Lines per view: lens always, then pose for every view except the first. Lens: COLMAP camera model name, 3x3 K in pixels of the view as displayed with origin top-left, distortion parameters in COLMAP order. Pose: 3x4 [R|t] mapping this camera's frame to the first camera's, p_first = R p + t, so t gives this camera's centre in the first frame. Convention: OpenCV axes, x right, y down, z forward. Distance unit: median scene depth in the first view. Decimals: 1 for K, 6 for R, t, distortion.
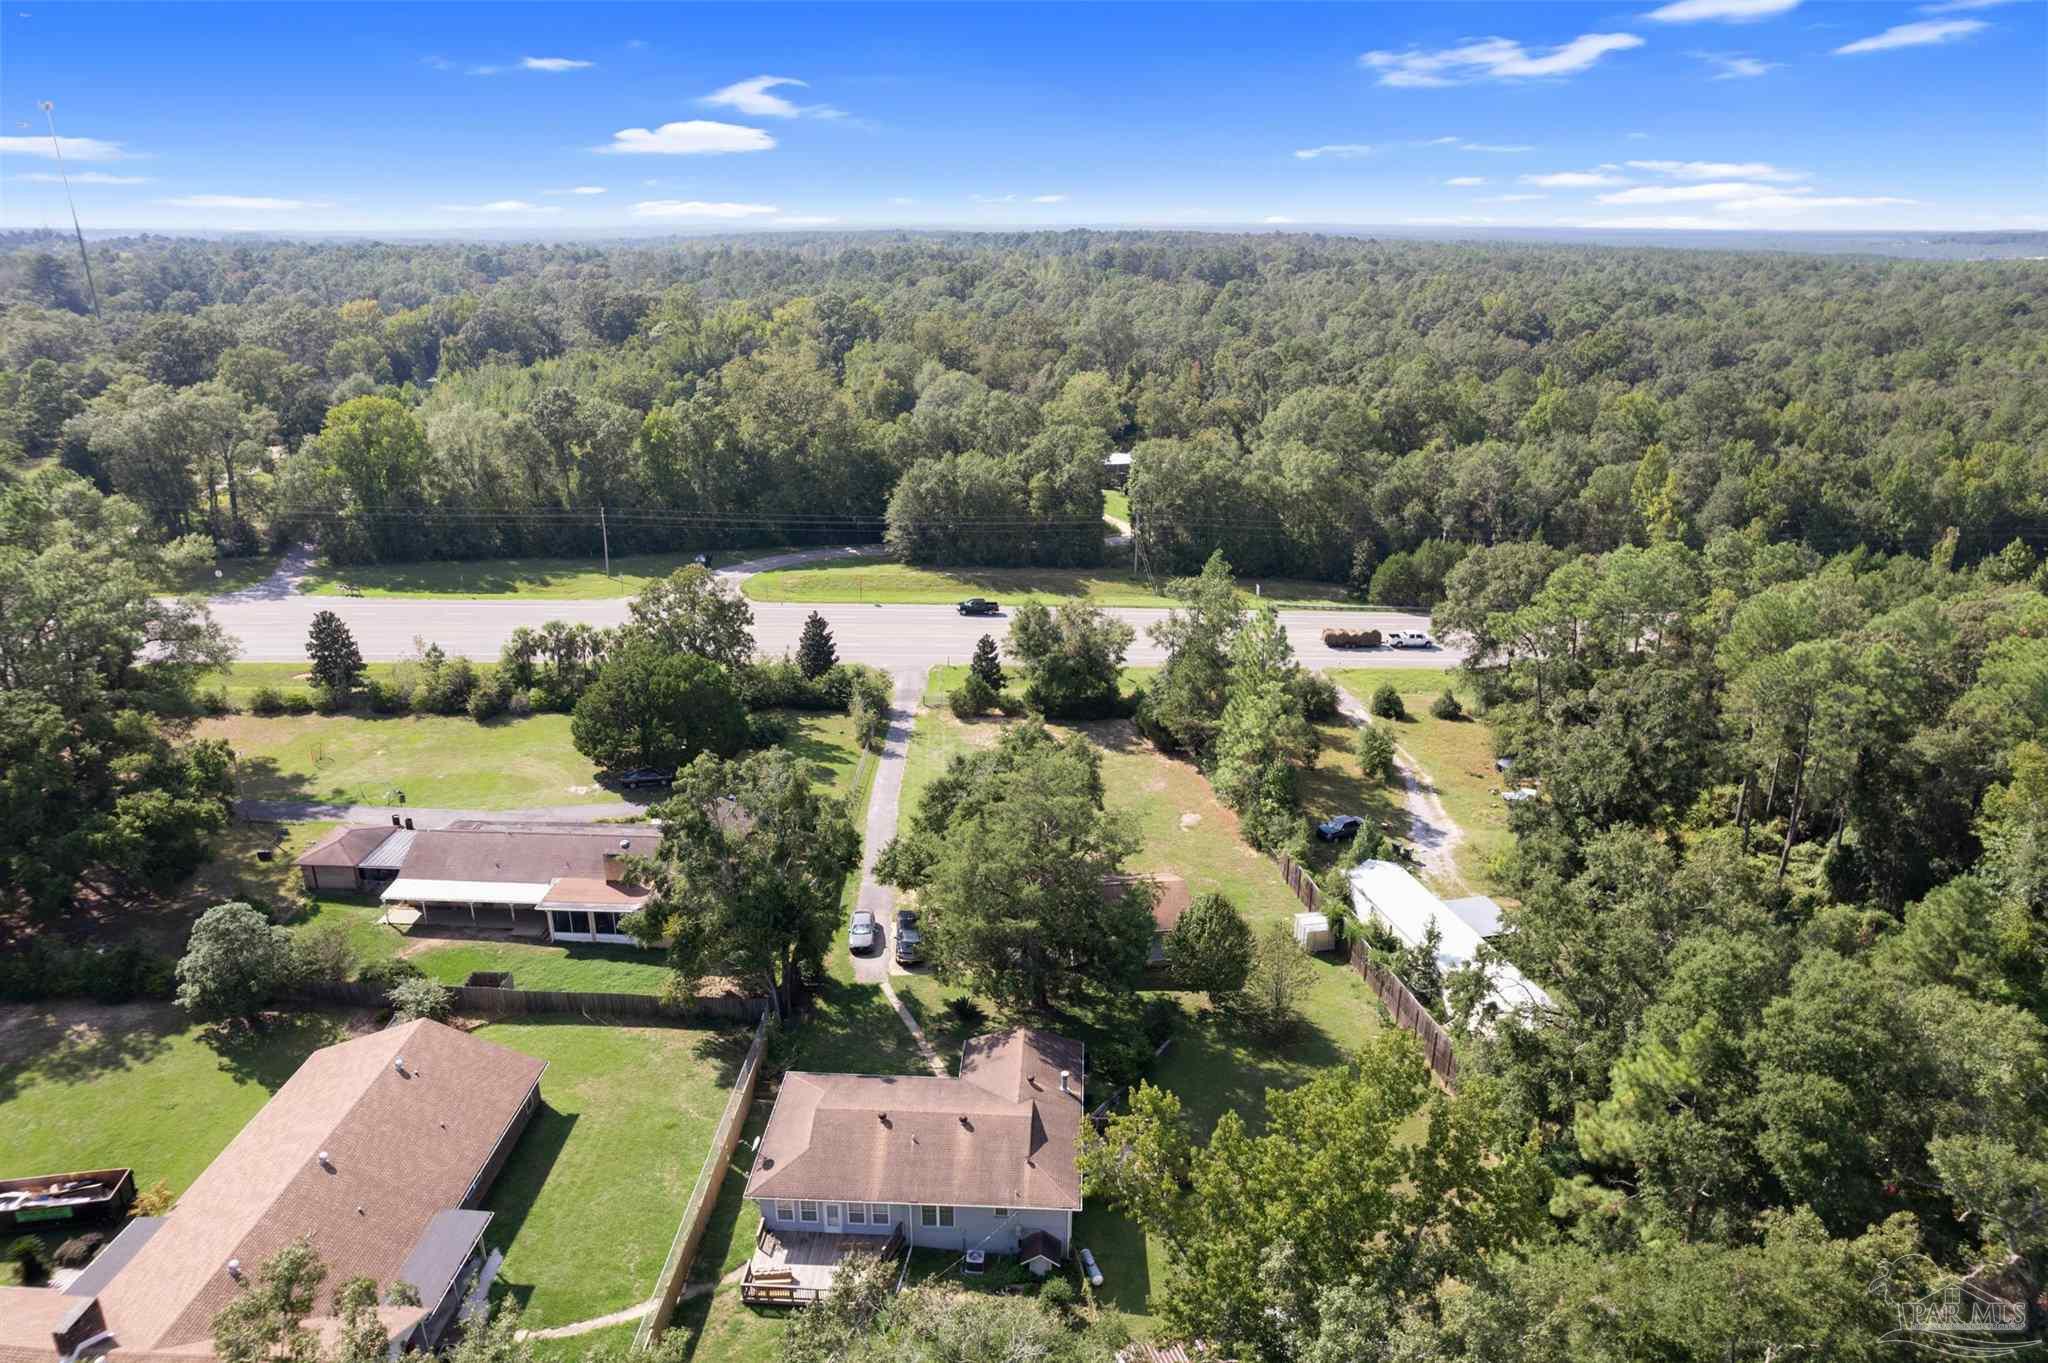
lens RADIAL K [[1310.0, 0, 1031.2], [0, 1310.0, 684.4], [0, 0, 1]] dist [-0.046590, 0.031094]
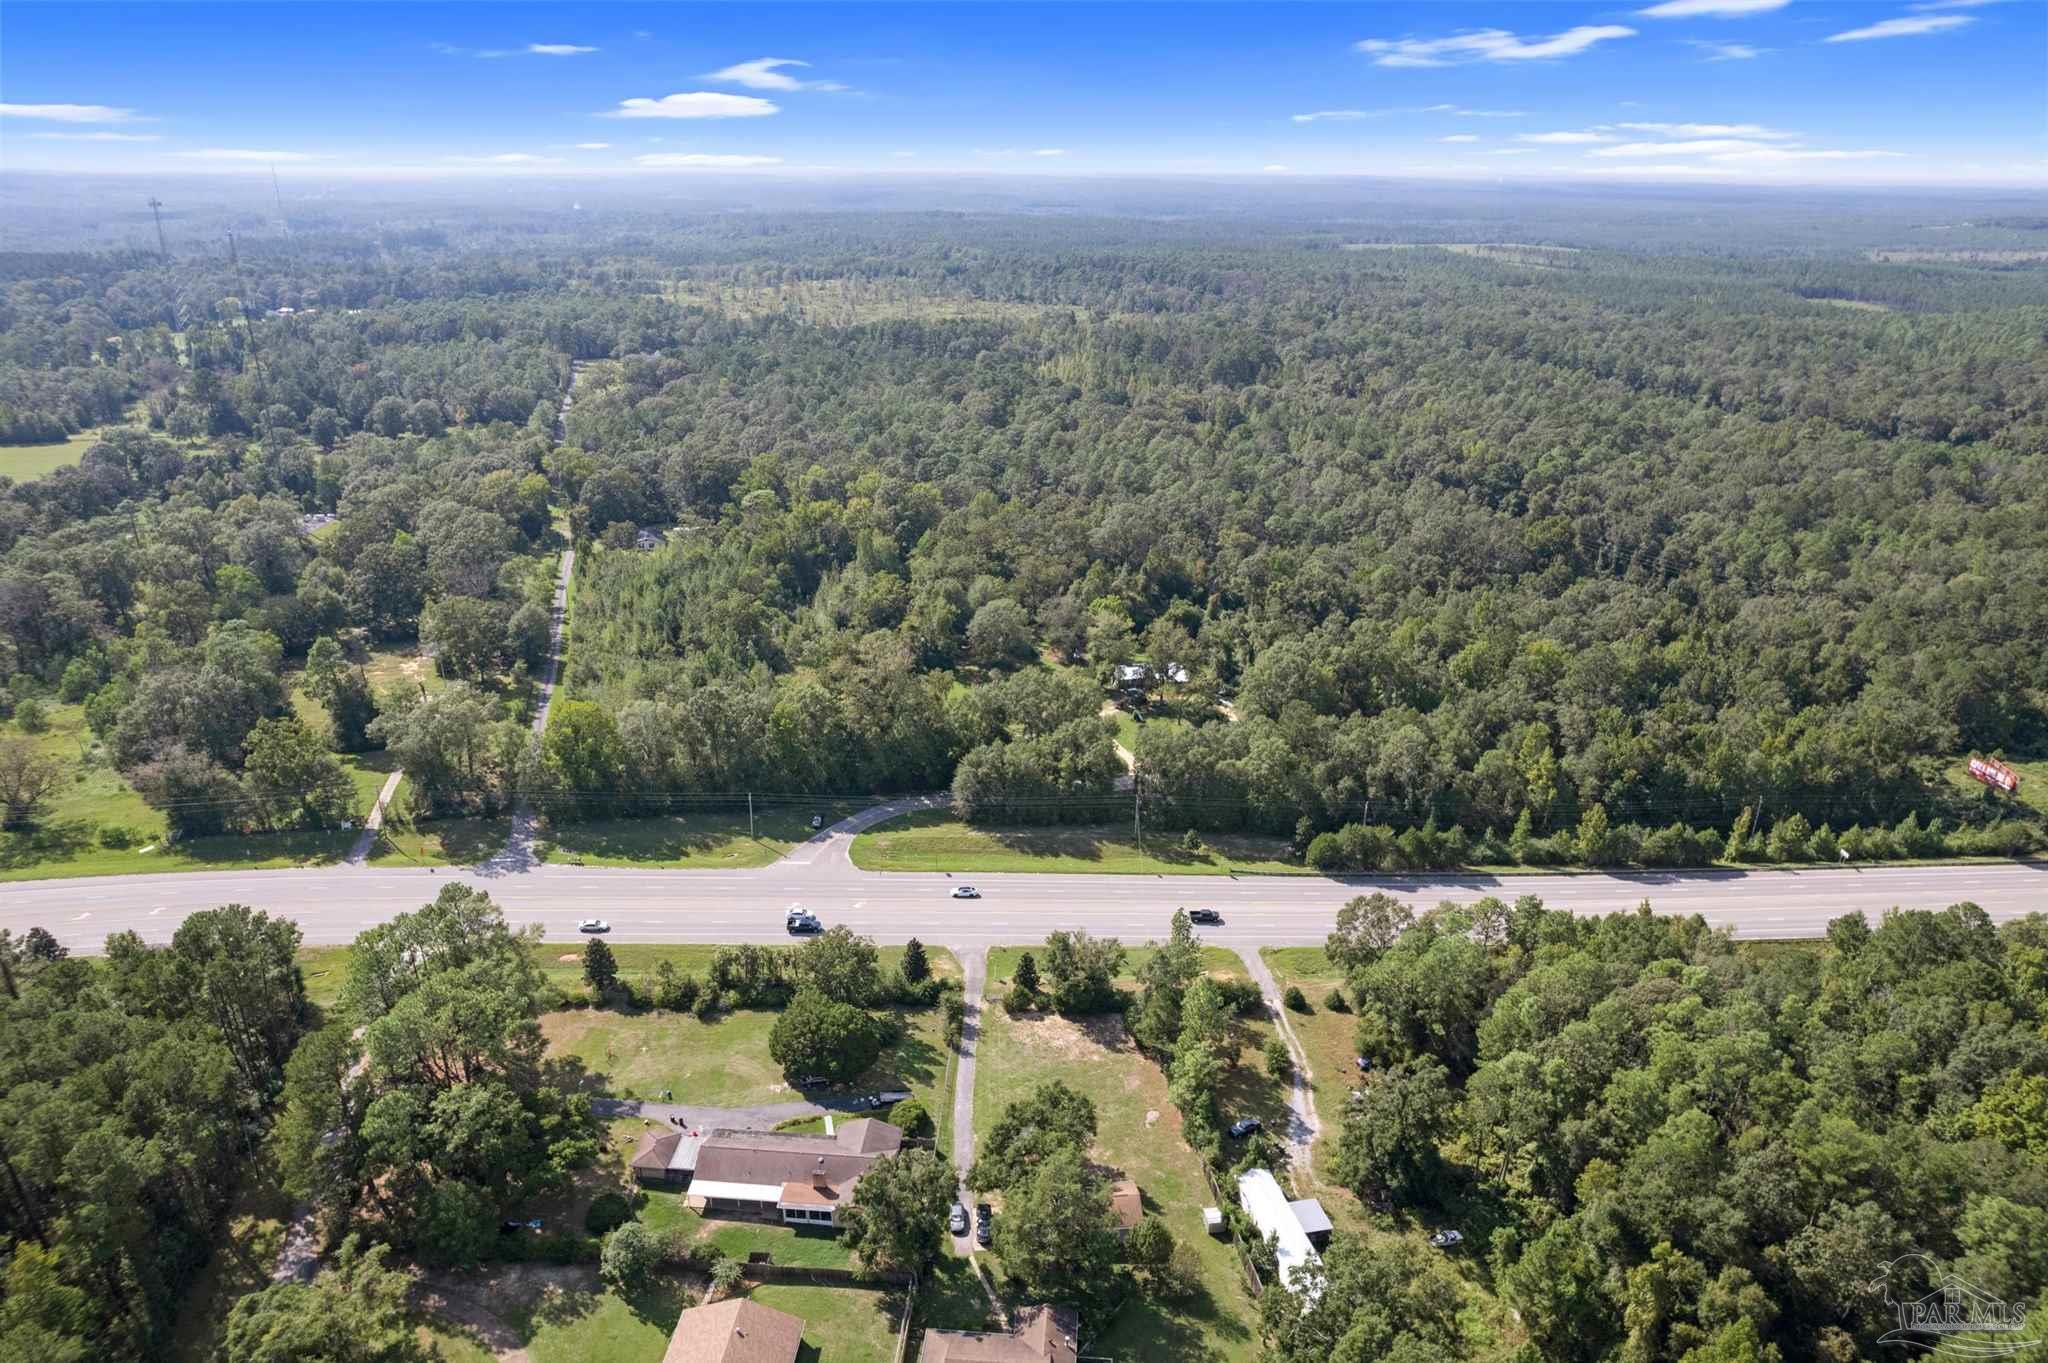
lens RADIAL K [[1310.0, 0, 1031.2], [0, 1310.0, 684.4], [0, 0, 1]] dist [-0.046590, 0.031094]
pose [[0.999639, 0.013836, -0.023044, 0.000850], [-0.013027, 0.999306, 0.034908, -0.451409], [0.023511, -0.034595, 0.999125, -0.556724]]
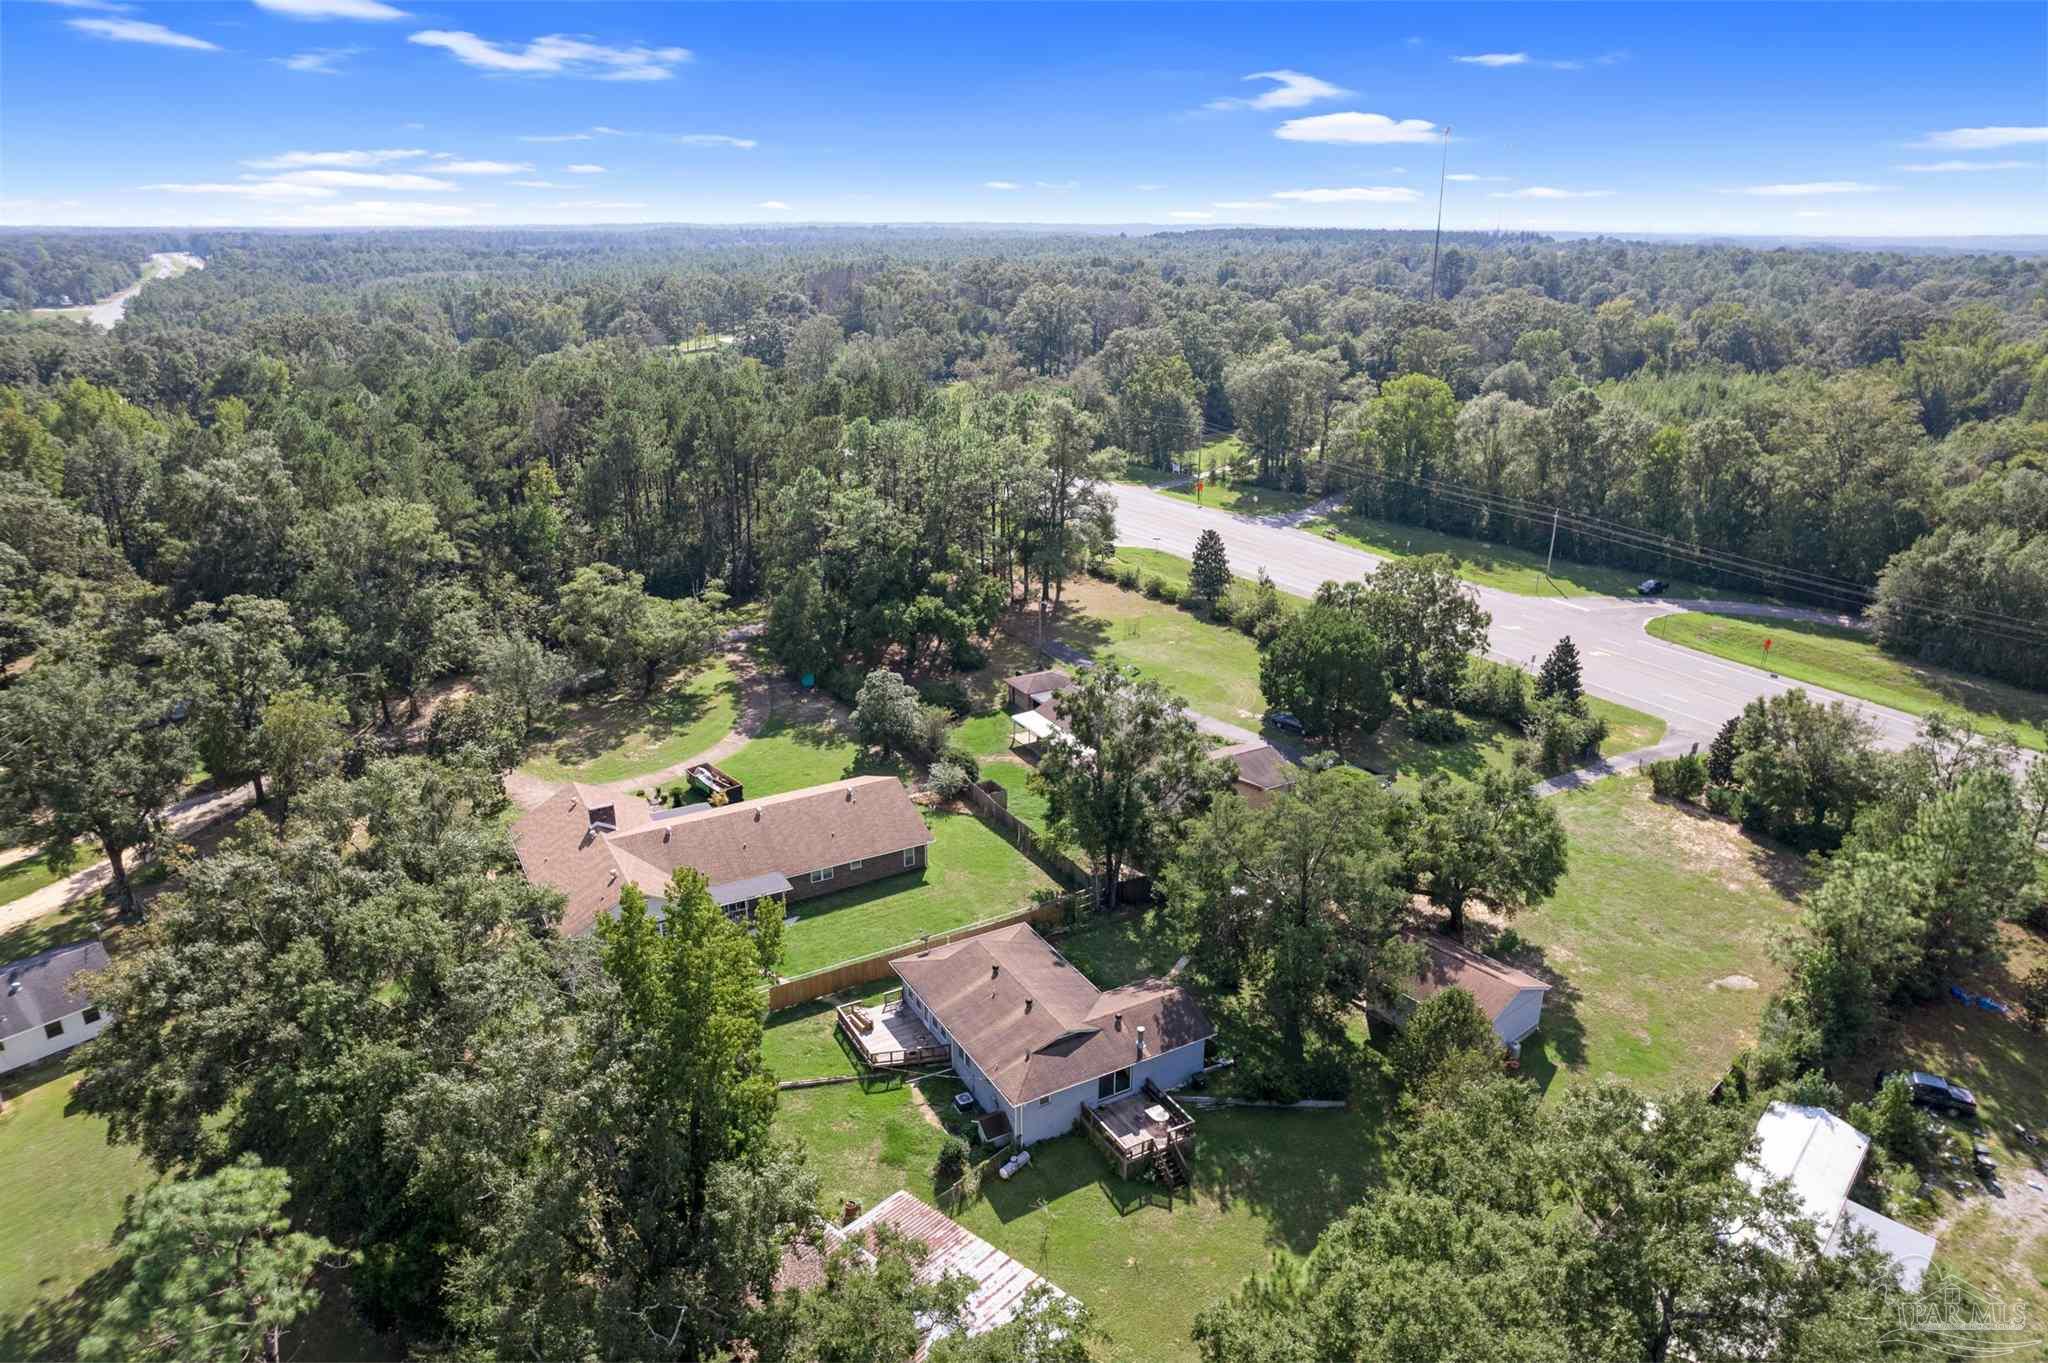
lens RADIAL K [[1310.0, 0, 1031.2], [0, 1310.0, 684.4], [0, 0, 1]] dist [-0.046590, 0.031094]
pose [[0.540018, 0.288825, -0.790545, 0.423904], [-0.291413, 0.945341, 0.146316, -0.053391], [0.789594, 0.151361, 0.594668, 0.153739]]
